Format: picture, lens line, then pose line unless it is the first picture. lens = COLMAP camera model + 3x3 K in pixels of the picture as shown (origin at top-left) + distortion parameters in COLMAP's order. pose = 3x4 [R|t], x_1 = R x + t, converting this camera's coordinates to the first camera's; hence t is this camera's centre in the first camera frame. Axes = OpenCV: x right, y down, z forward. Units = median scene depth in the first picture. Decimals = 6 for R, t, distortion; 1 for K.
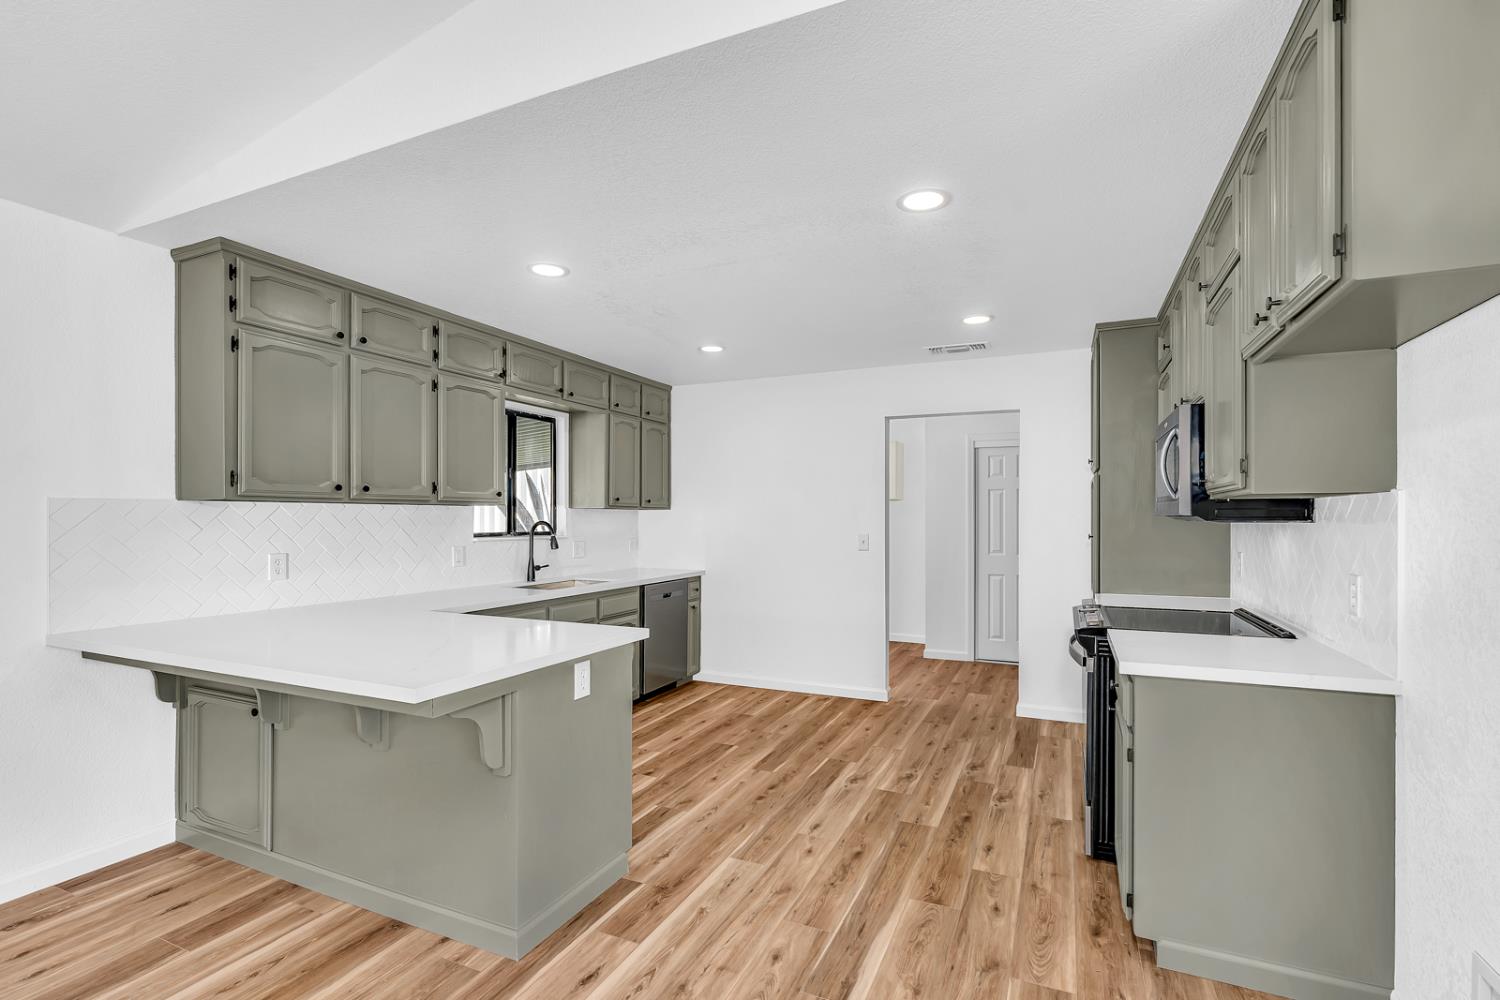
lens RADIAL K [[679.9, 0, 754.6], [0, 679.9, 514.6], [0, 0, 1]] dist [-0.005935, 0.001831]
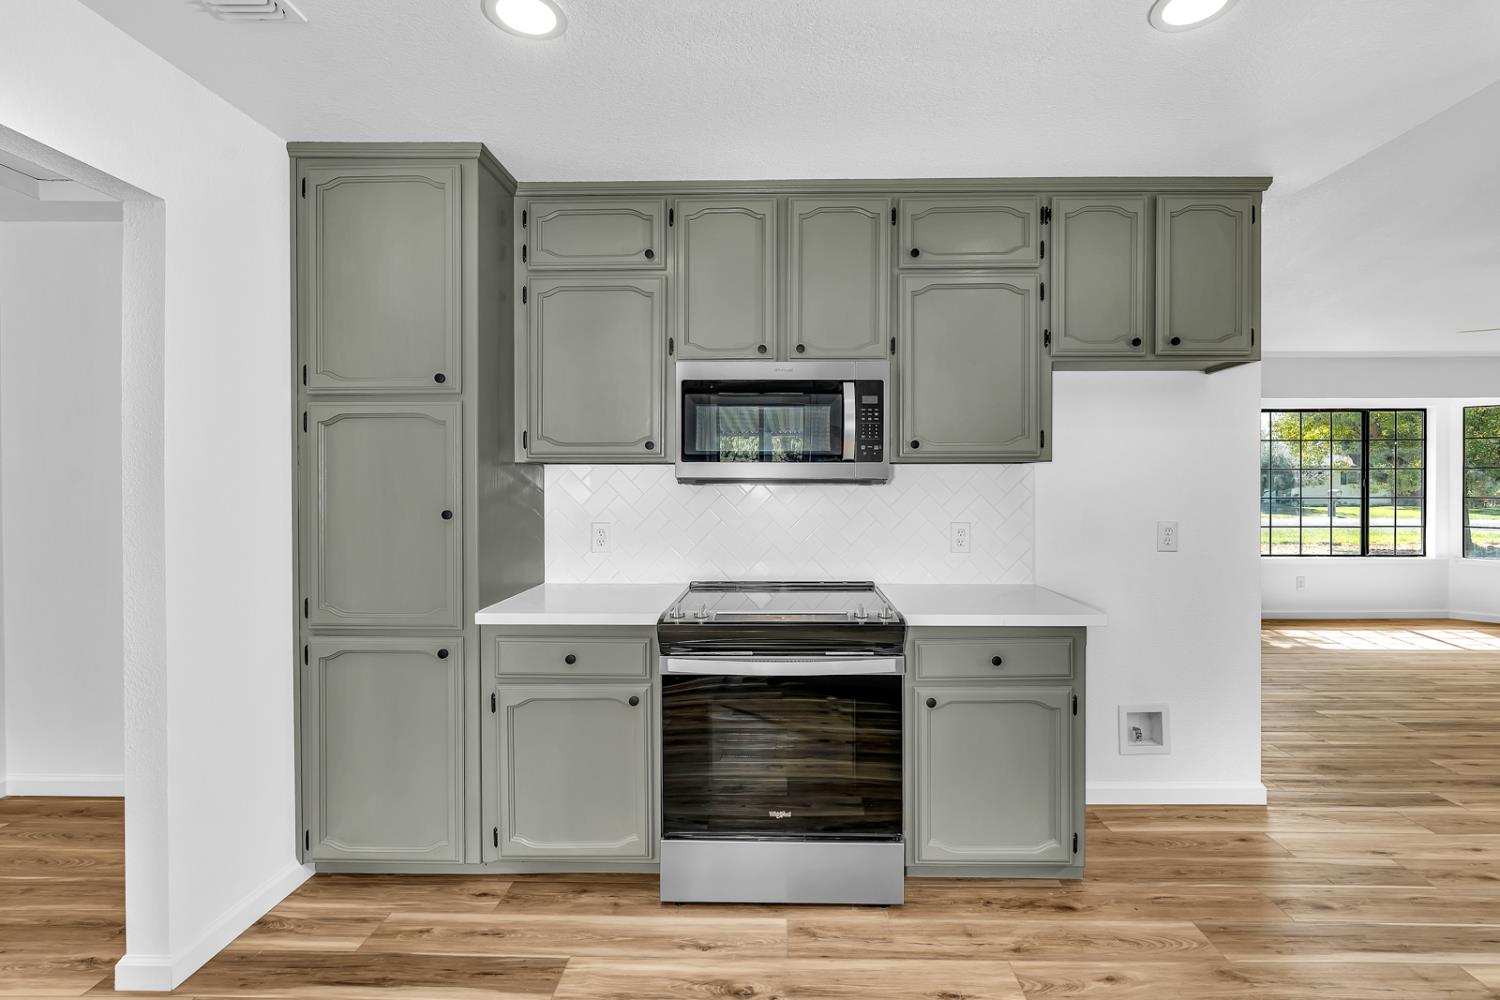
lens RADIAL K [[679.9, 0, 775.2], [0, 679.9, 490.1], [0, 0, 1]] dist [-0.005935, 0.001831]
pose [[-0.386290, -0.004947, 0.922364, -0.165504], [-0.001655, 0.999988, 0.004671, 0.010754], [-0.922376, 0.000278, -0.386293, 1.289813]]
